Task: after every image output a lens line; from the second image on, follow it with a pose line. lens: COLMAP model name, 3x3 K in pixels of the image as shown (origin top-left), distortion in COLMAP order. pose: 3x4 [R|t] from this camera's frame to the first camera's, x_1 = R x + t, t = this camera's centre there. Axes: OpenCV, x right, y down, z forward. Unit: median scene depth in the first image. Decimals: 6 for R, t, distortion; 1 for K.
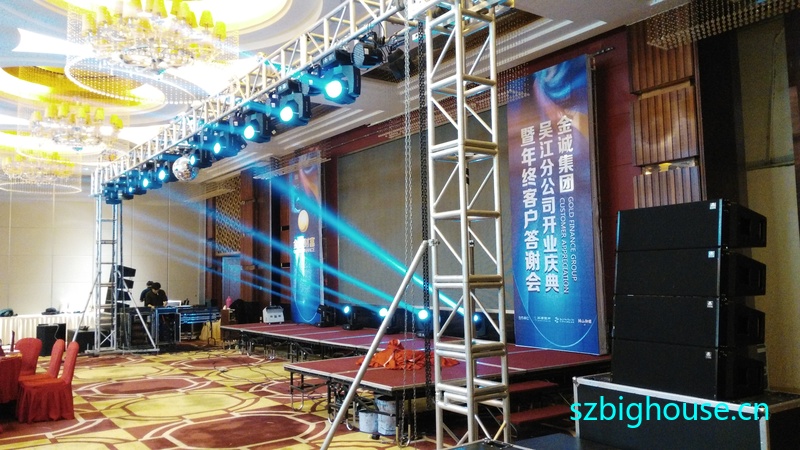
lens RADIAL K [[636.0, 0, 400.0], [0, 636.0, 225.0], [0, 0, 1]] dist [0.107462, -0.266317]
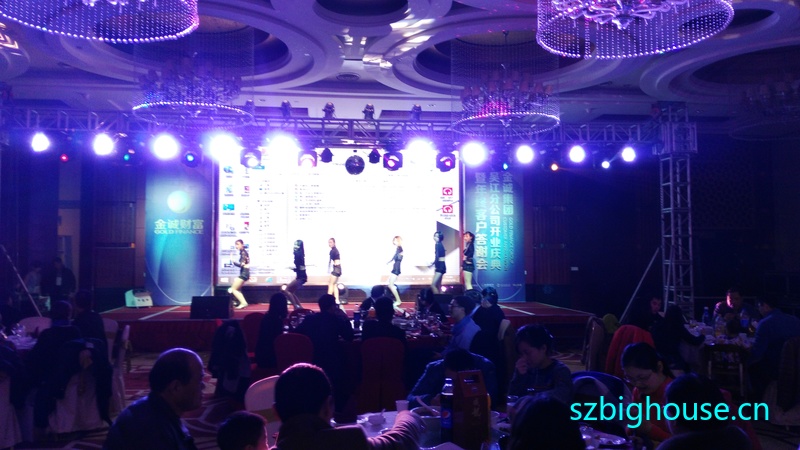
lens RADIAL K [[636.0, 0, 400.0], [0, 636.0, 225.0], [0, 0, 1]] dist [0.107462, -0.266317]
pose [[0.478242, 0.058335, 0.876288, -1.405130], [-0.079295, 0.996584, -0.023067, 0.042044], [-0.874641, -0.058454, 0.481234, 0.378980]]
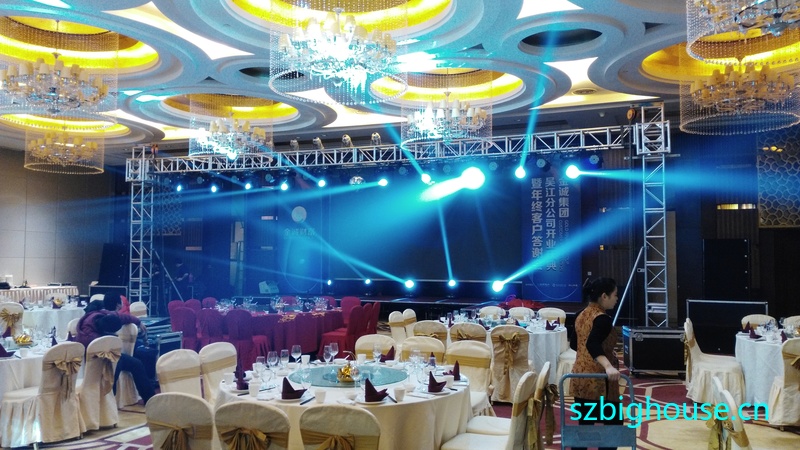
lens RADIAL K [[636.0, 0, 400.0], [0, 636.0, 225.0], [0, 0, 1]] dist [0.107462, -0.266317]
pose [[0.843372, 0.055980, 0.534406, -1.094524], [-0.067495, 0.997718, 0.002005, -0.000383], [-0.533074, -0.037761, 0.845226, -0.314364]]
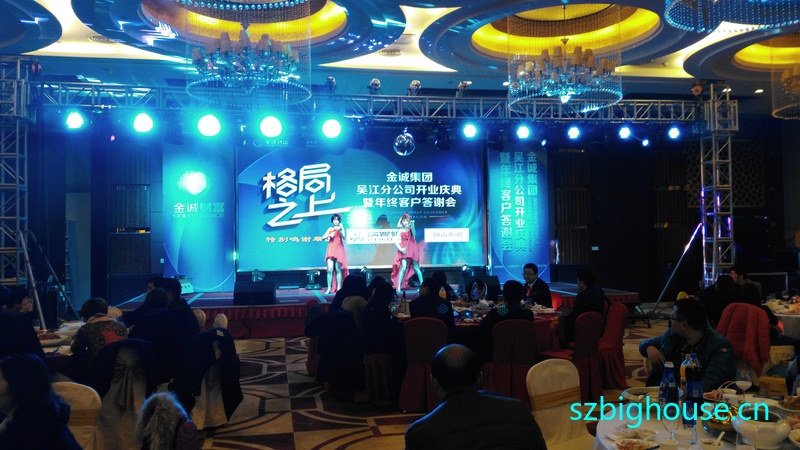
lens RADIAL K [[636.0, 0, 400.0], [0, 636.0, 225.0], [0, 0, 1]] dist [0.107462, -0.266317]
pose [[0.418389, 0.029474, 0.907789, -1.454088], [-0.067929, 0.997690, -0.001086, 0.057459], [-0.905724, -0.061211, 0.419425, 0.554439]]
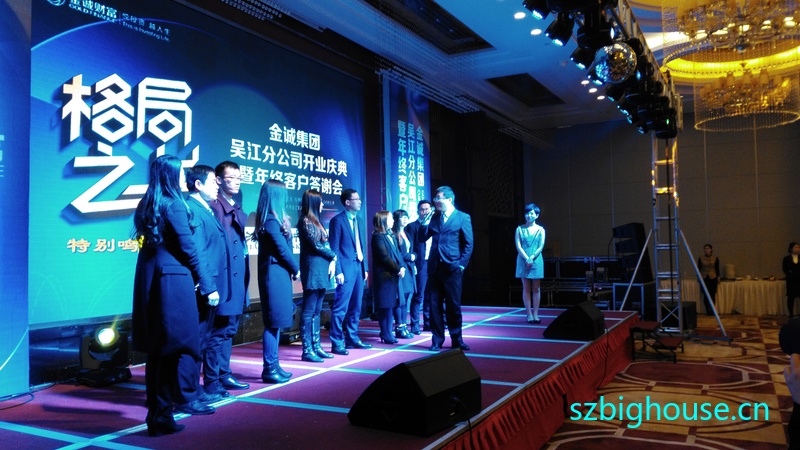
lens RADIAL K [[636.0, 0, 400.0], [0, 636.0, 225.0], [0, 0, 1]] dist [0.107462, -0.266317]
pose [[-0.452131, 0.057587, 0.890090, -0.830945], [-0.046561, 0.995029, -0.088028, 0.137089], [-0.890735, -0.081244, -0.447203, 1.540078]]
